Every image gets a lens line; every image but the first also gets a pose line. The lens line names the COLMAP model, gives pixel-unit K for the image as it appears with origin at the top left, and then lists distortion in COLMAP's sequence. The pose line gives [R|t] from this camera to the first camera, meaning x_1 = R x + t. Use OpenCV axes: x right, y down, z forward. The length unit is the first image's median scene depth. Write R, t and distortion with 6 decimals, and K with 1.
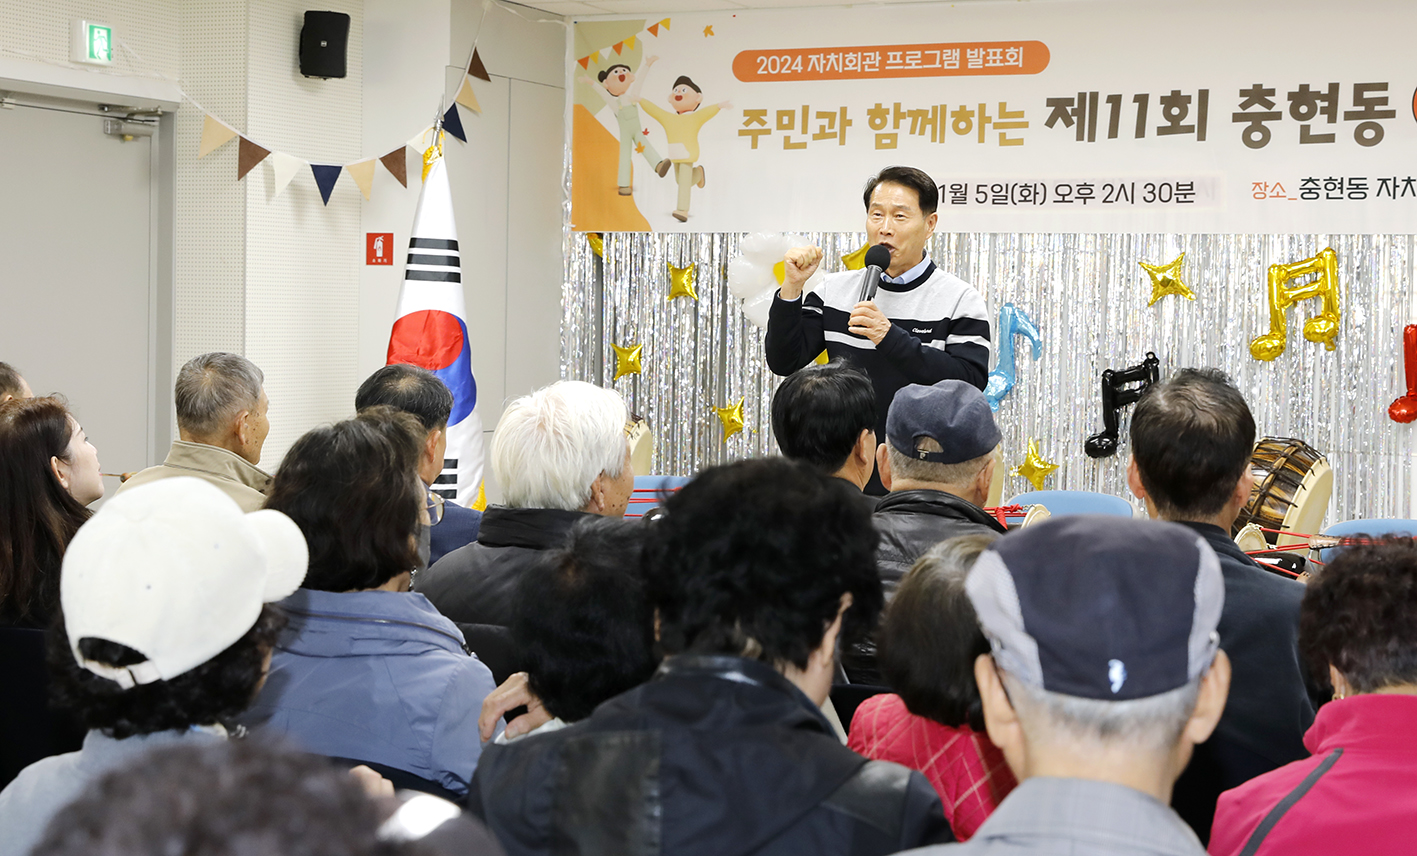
lens RADIAL K [[2343.1, 0, 793.6], [0, 2343.1, 386.2], [0, 0, 1]] dist [0.035070, 0.006364]
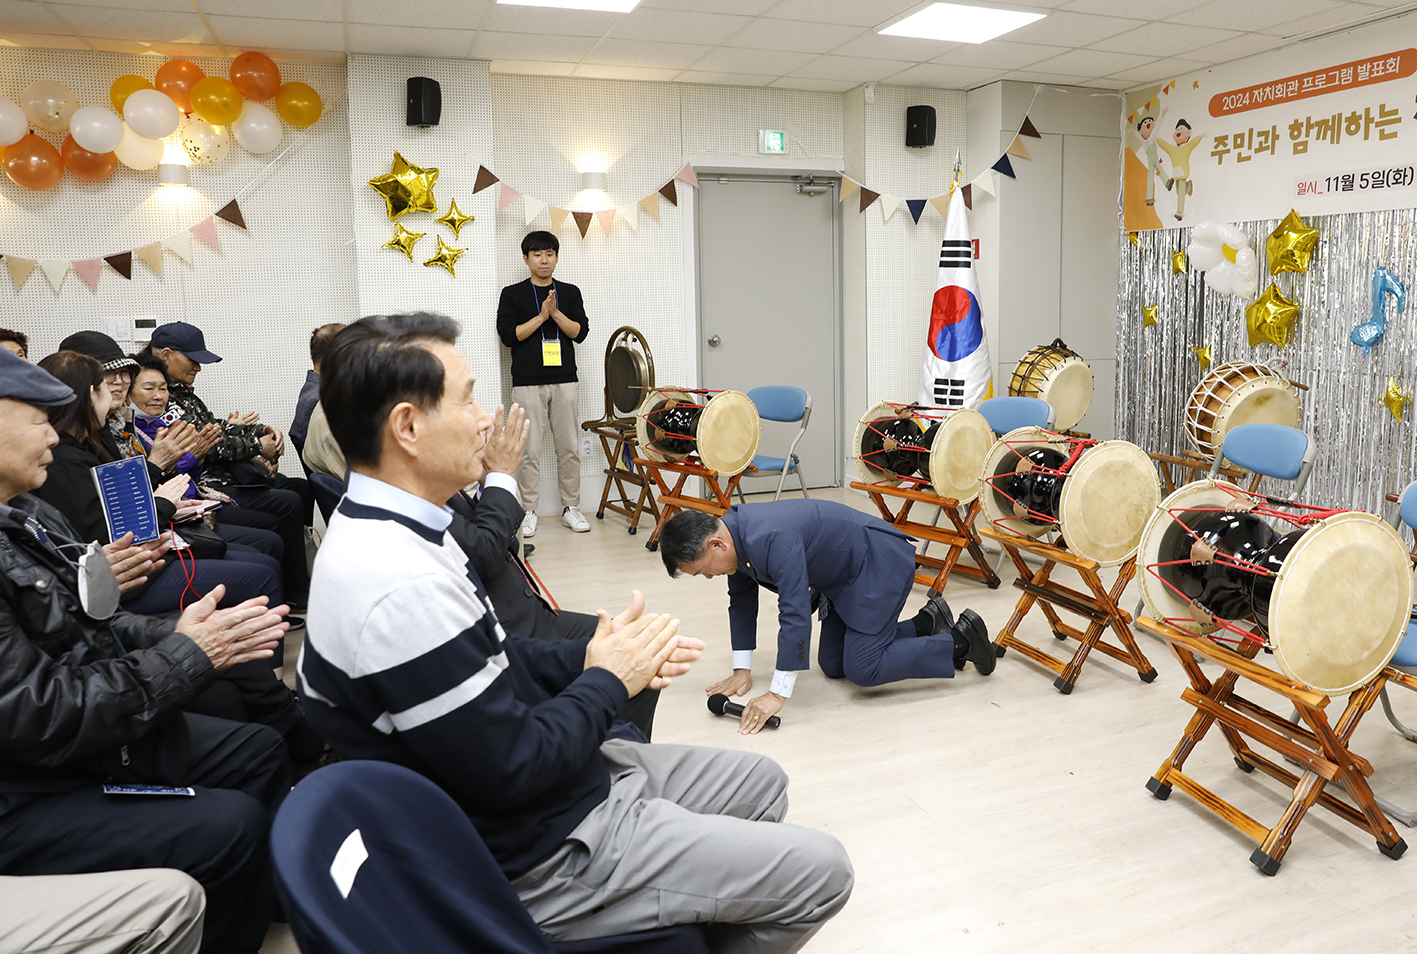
lens RADIAL K [[1070.5, 0, 788.3], [0, 1070.5, 439.7], [0, 0, 1]] dist [-0.129195, 0.102998]
pose [[0.717110, 0.062983, -0.694108, 0.256567], [0.007277, 0.995178, 0.097819, -0.000373], [0.696922, -0.075198, 0.713193, 0.384725]]
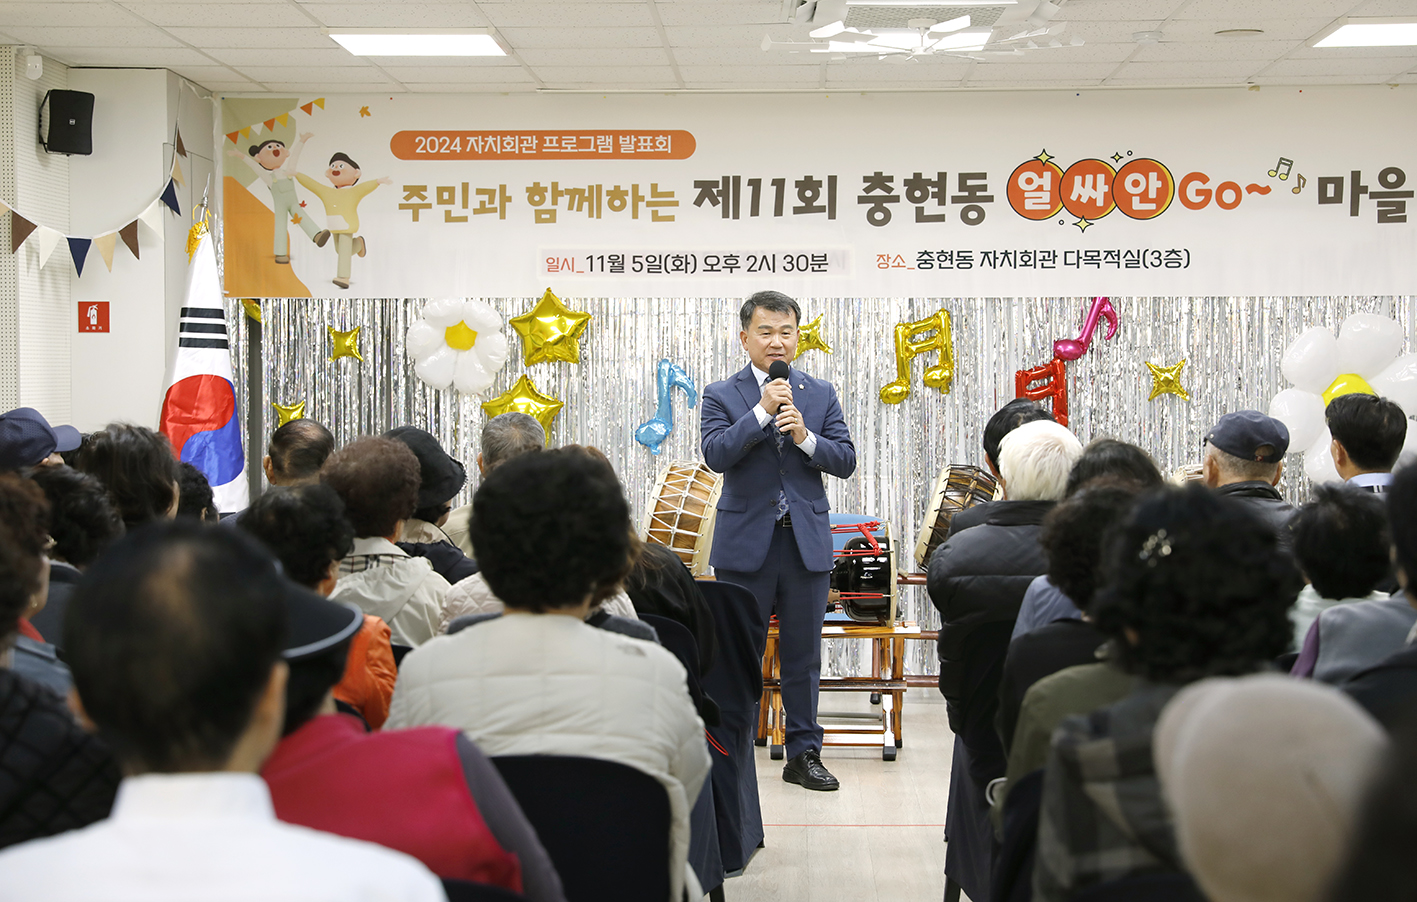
lens RADIAL K [[2662.2, 0, 702.7], [0, 2662.2, 432.8], [0, 0, 1]] dist [0.180476, 0.081927]
pose [[0.925410, -0.027494, 0.377968, -0.388250], [0.029455, 0.999566, 0.000594, 0.000242], [-0.377820, 0.010583, 0.925818, -0.212917]]
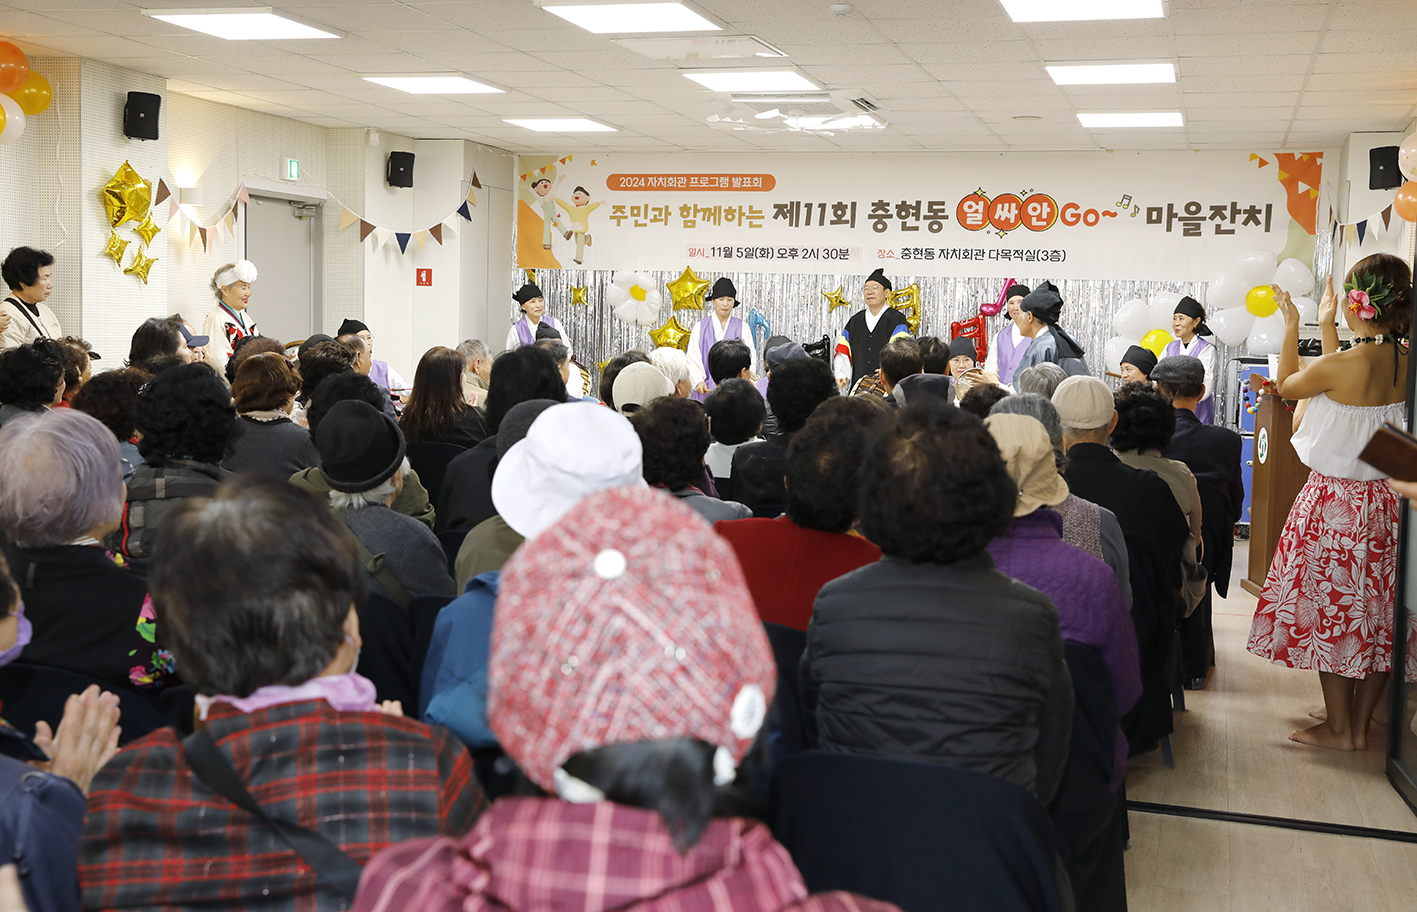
lens RADIAL K [[1603.8, 0, 733.9], [0, 1603.8, 458.3], [0, 0, 1]] dist [0.009326, 0.064449]
pose [[0.990686, -0.003159, 0.136129, -0.108073], [-0.005099, 0.998169, 0.060274, 0.008203], [-0.136070, -0.060407, 0.988856, -0.330570]]
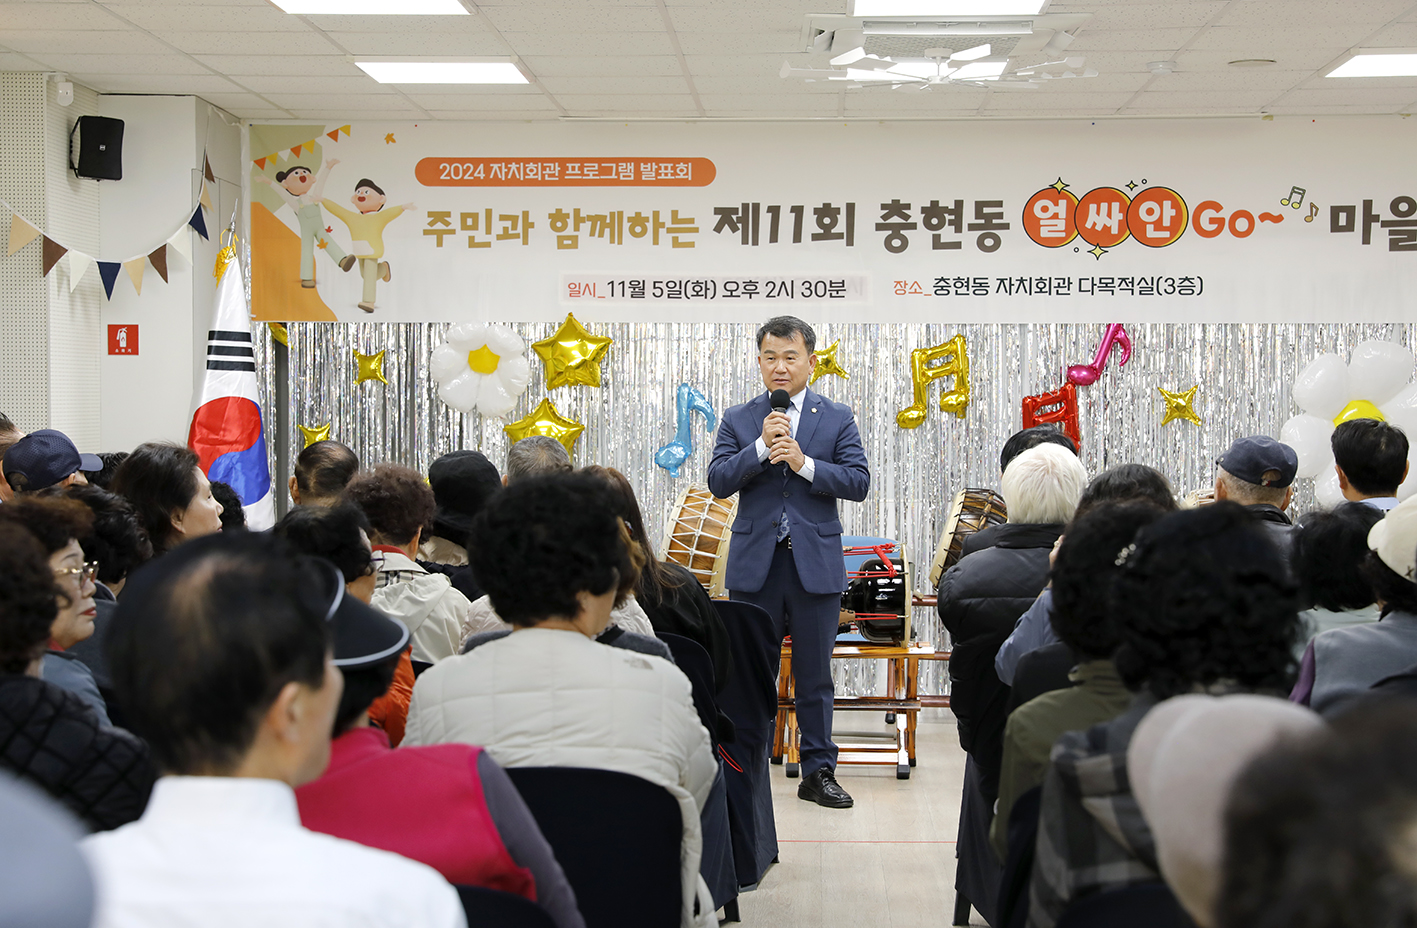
lens RADIAL K [[2632.2, 0, 708.5], [0, 2632.2, 464.0], [0, 0, 1]] dist [0.174116, 0.160978]
pose [[0.927593, -0.025124, 0.372746, -0.389192], [0.025700, 0.999664, 0.003427, 0.000310], [-0.372707, 0.006401, 0.927927, -0.217286]]
